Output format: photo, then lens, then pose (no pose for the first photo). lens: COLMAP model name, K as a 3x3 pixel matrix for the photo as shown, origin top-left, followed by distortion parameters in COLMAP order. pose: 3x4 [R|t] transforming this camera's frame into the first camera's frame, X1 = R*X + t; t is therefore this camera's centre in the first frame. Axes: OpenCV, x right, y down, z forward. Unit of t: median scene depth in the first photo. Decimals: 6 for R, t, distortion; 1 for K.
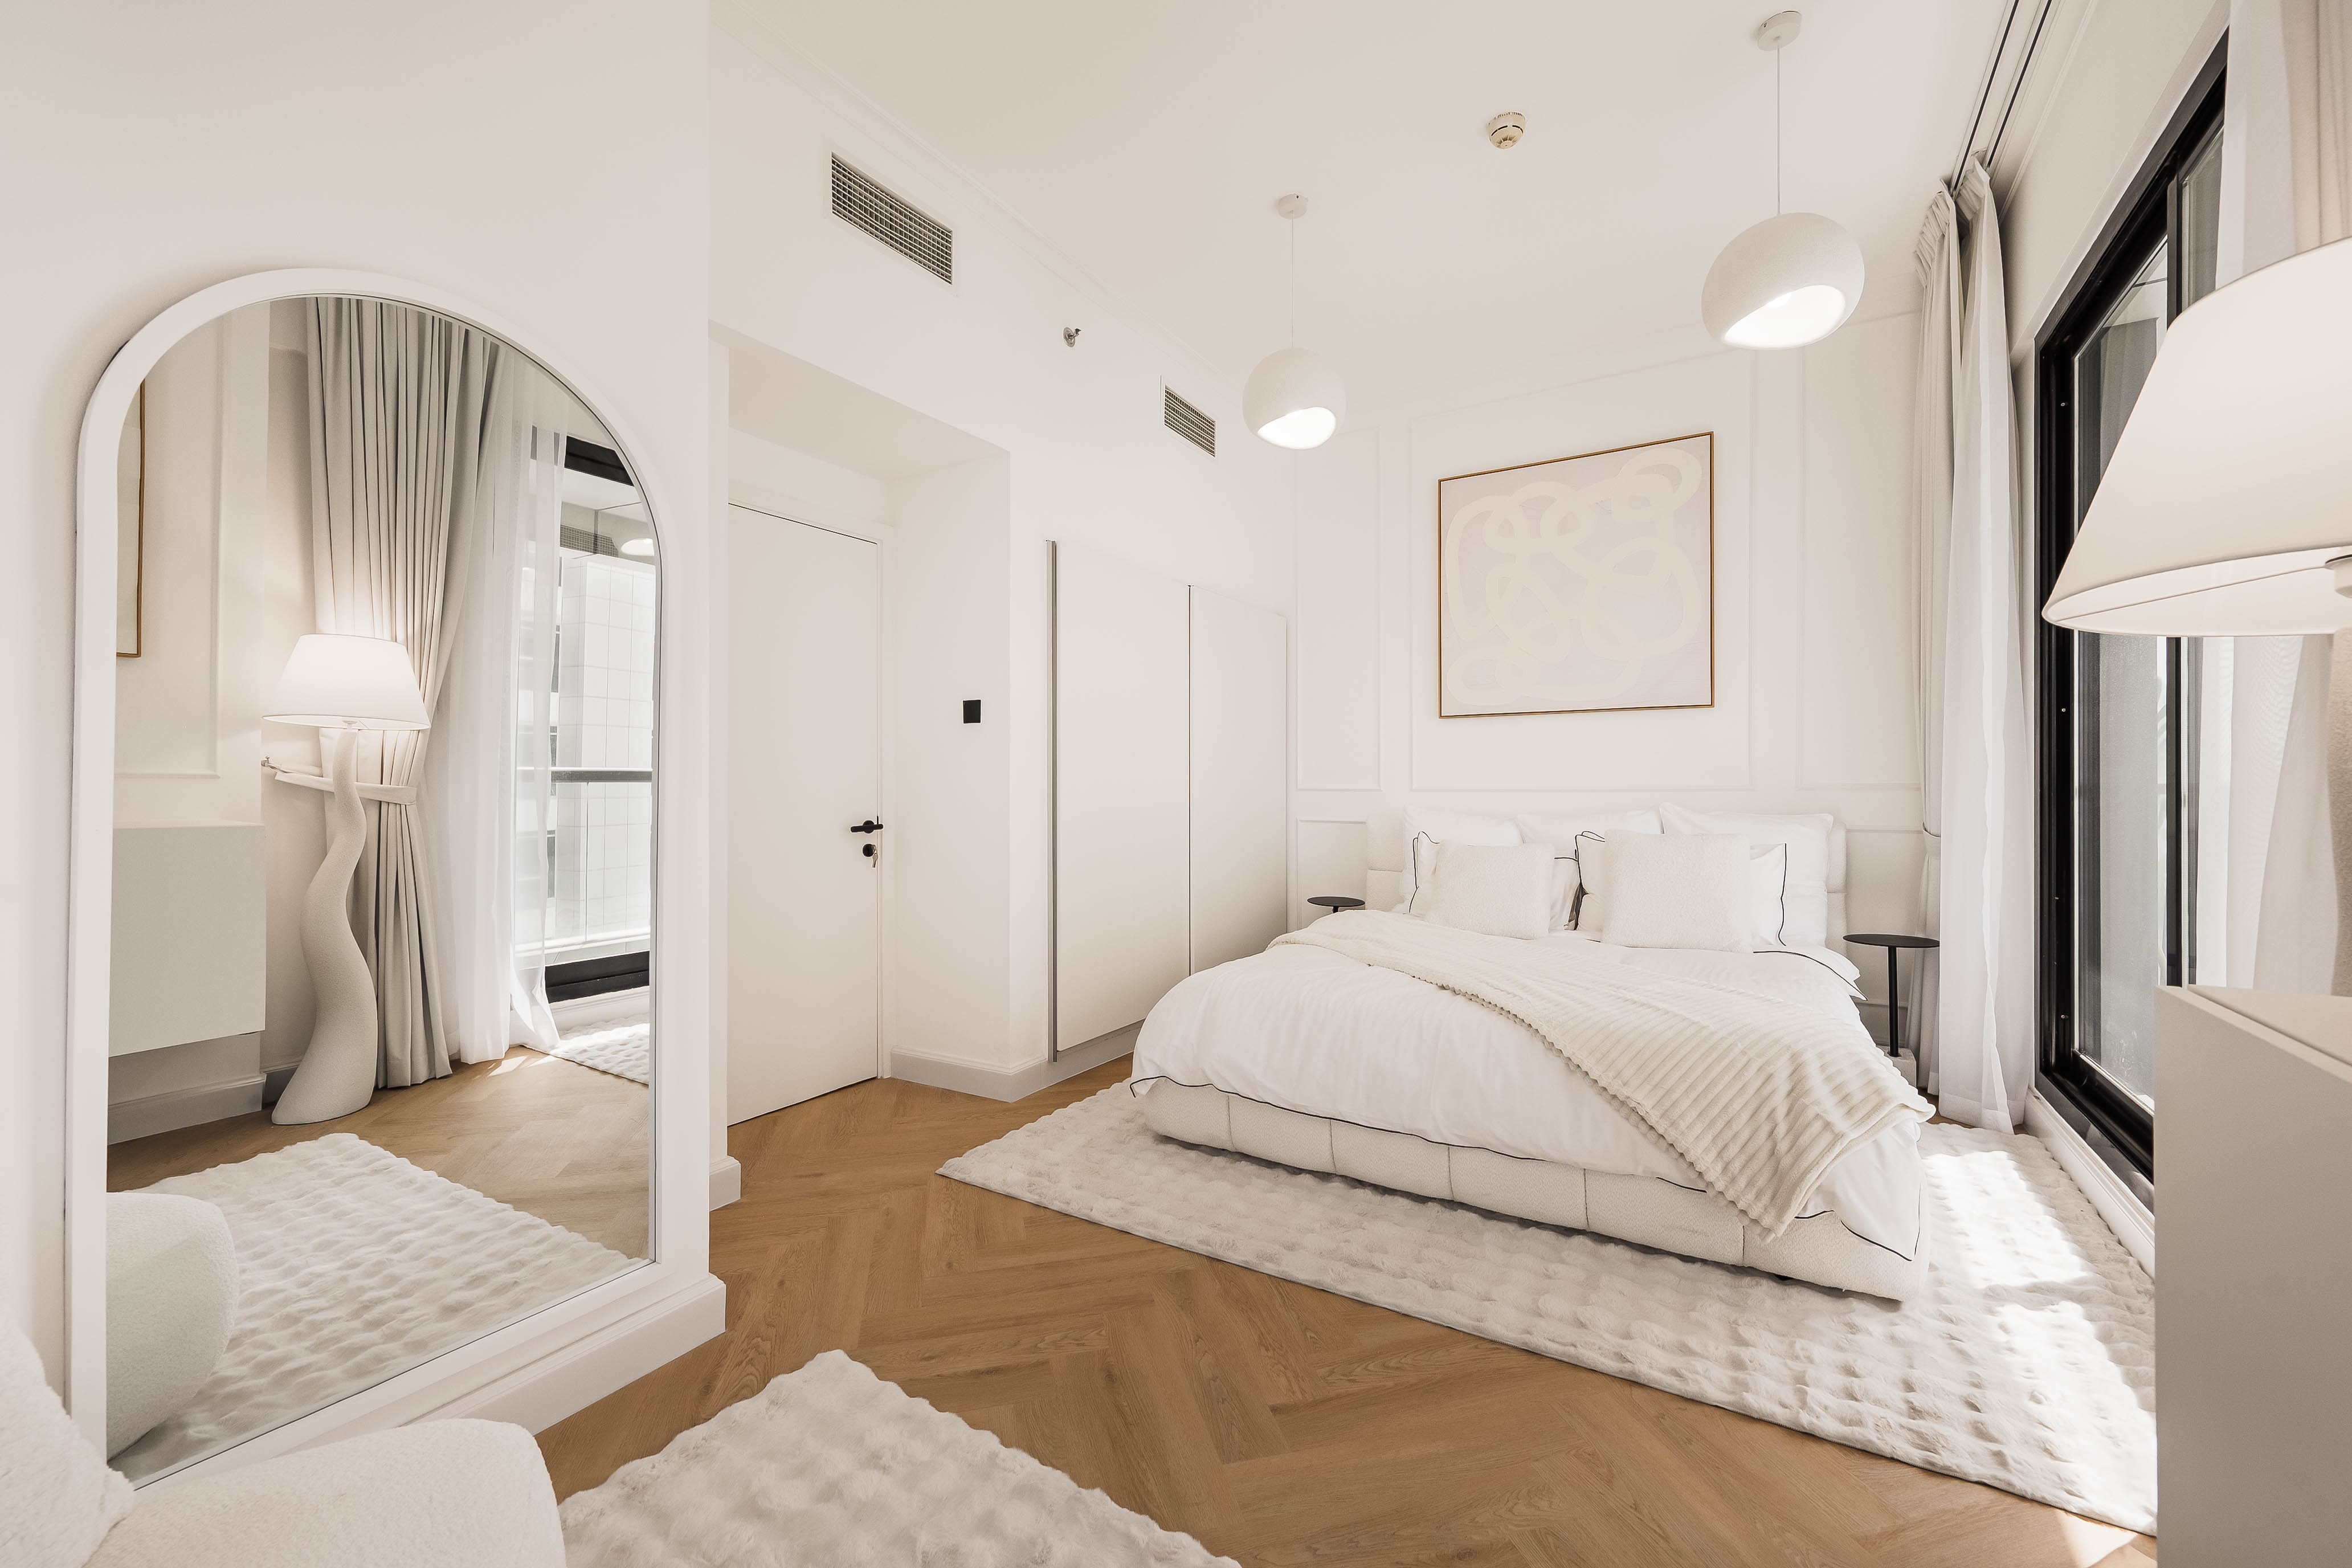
lens RADIAL K [[921.6, 0, 1173.5], [0, 921.6, 782.0], [0, 0, 1]] dist [0.004220, 0.000098]
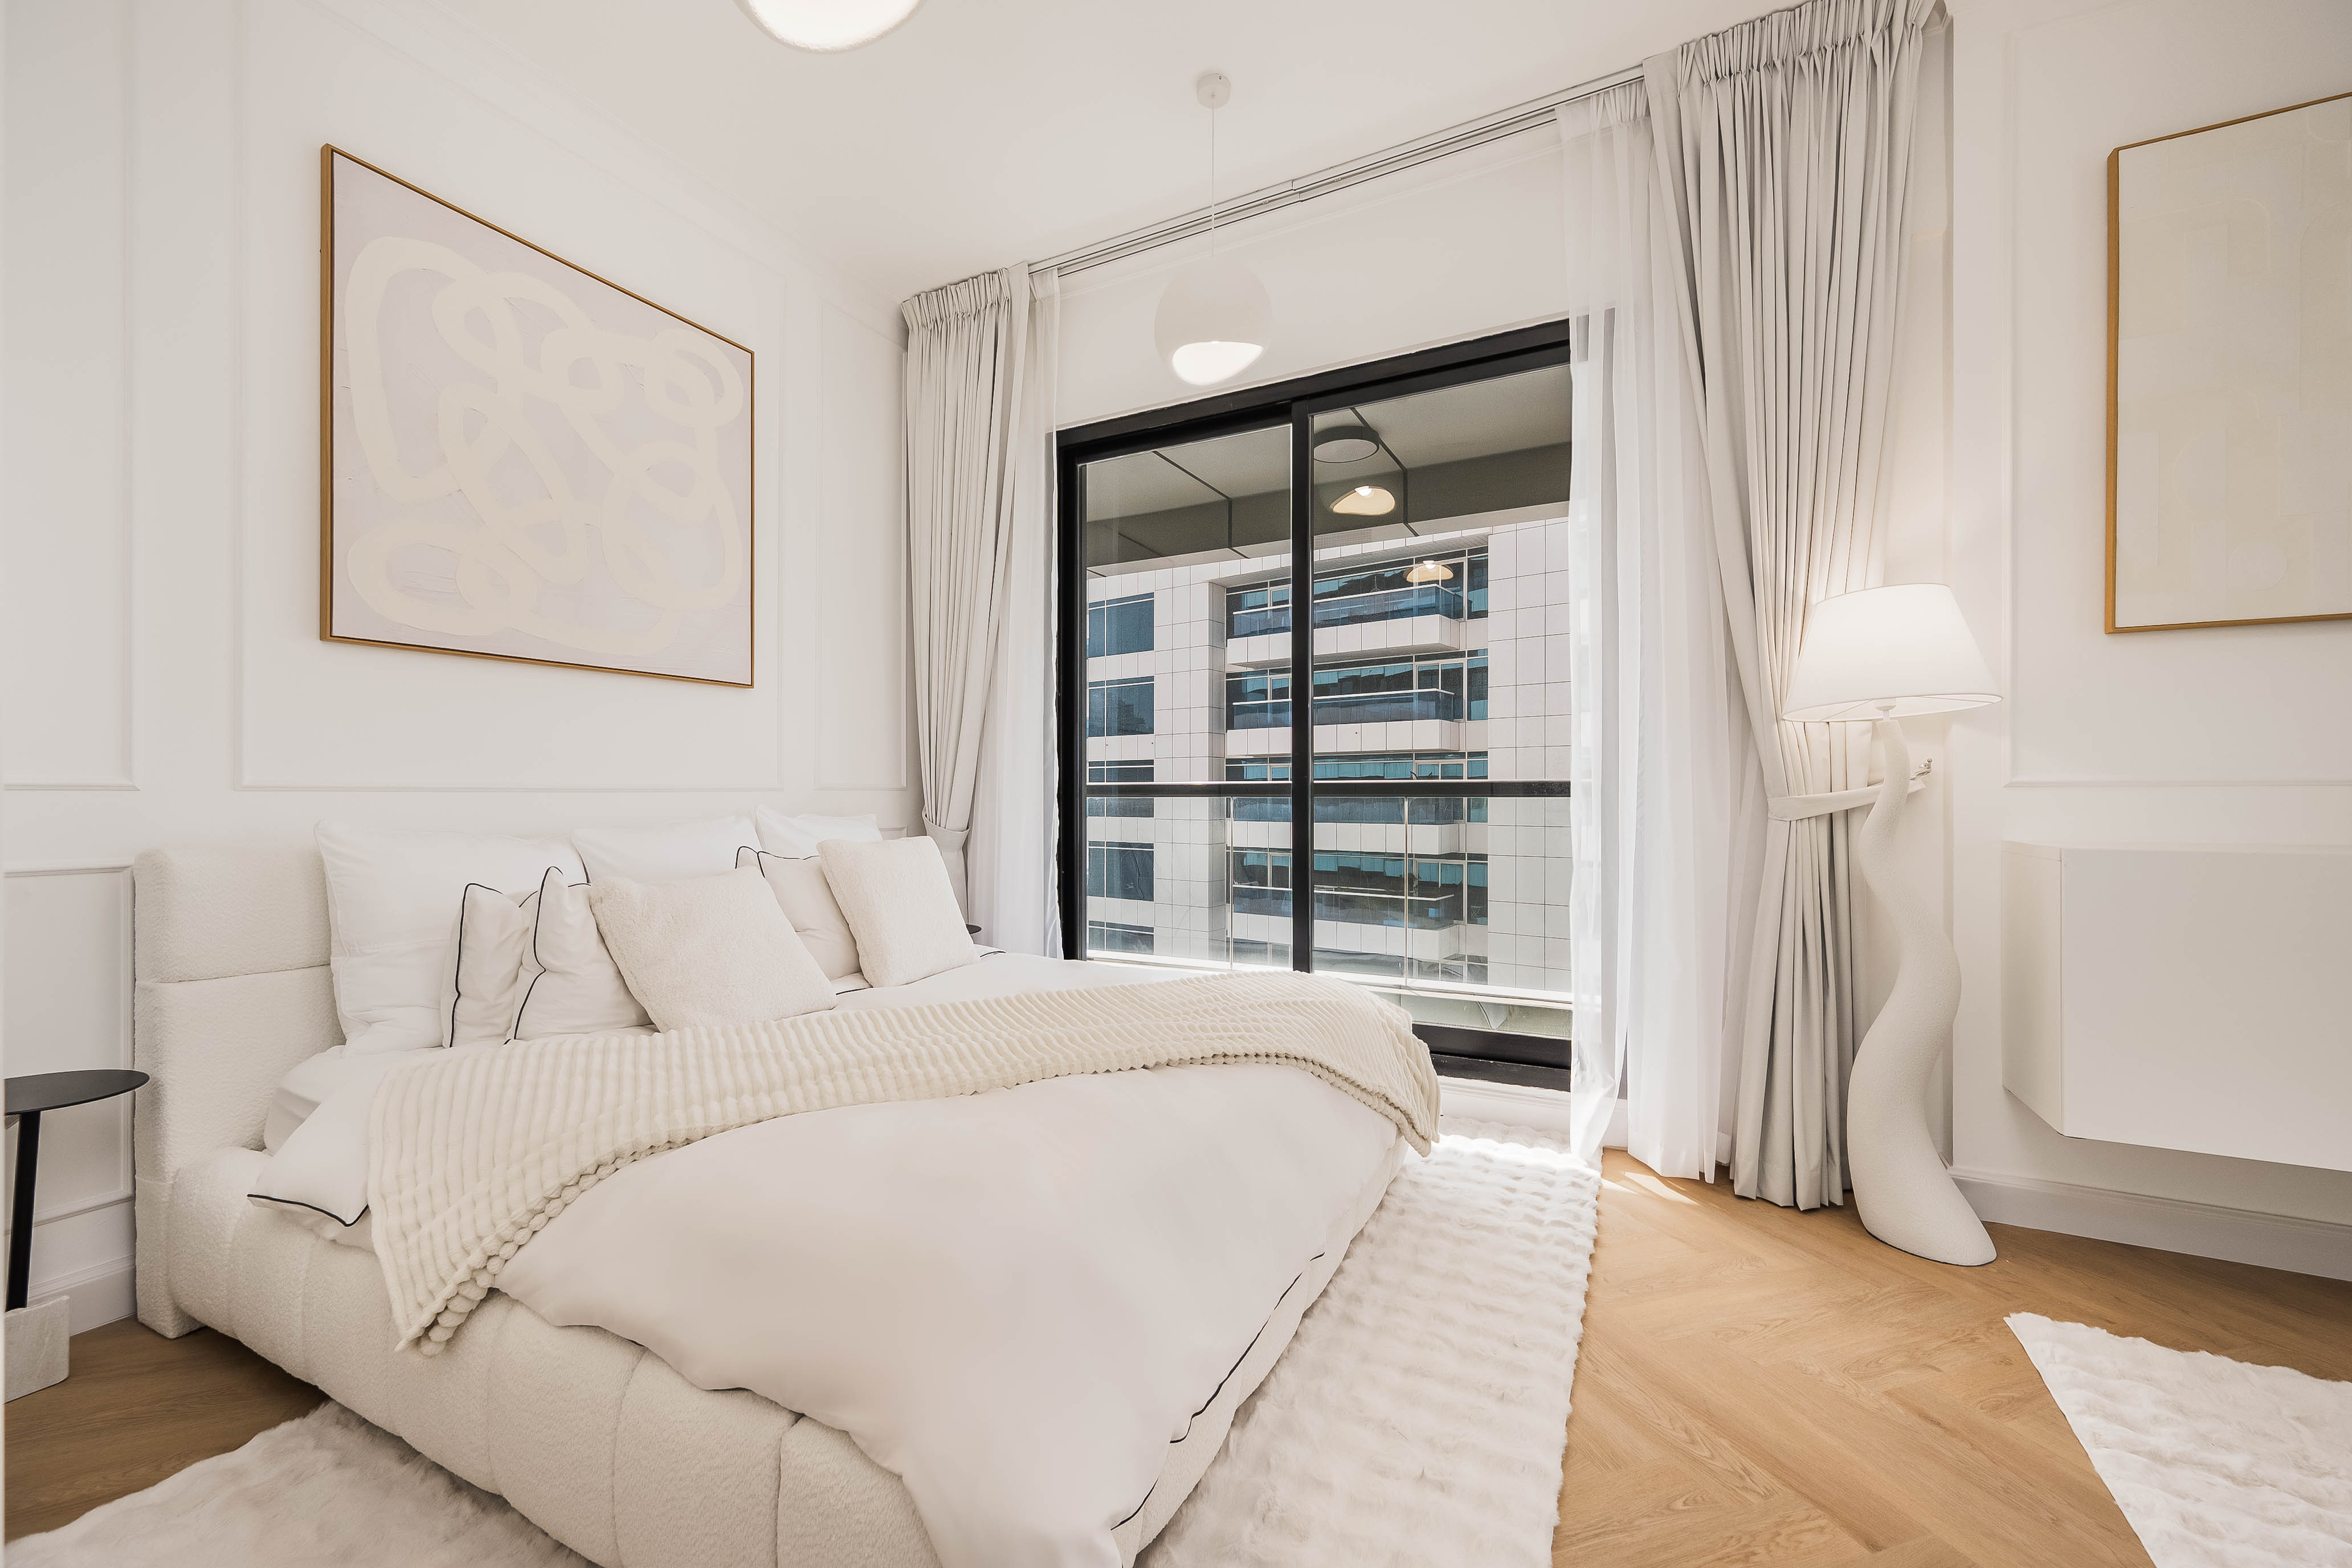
lens RADIAL K [[933.2, 0, 1181.0], [0, 933.2, 792.4], [0, 0, 1]] dist [-0.001052, -0.000071]
pose [[-0.077369, -0.003575, 0.996996, -0.493600], [-0.007526, 0.999967, 0.003002, 0.011364], [-0.996974, -0.007271, -0.077393, 1.243000]]
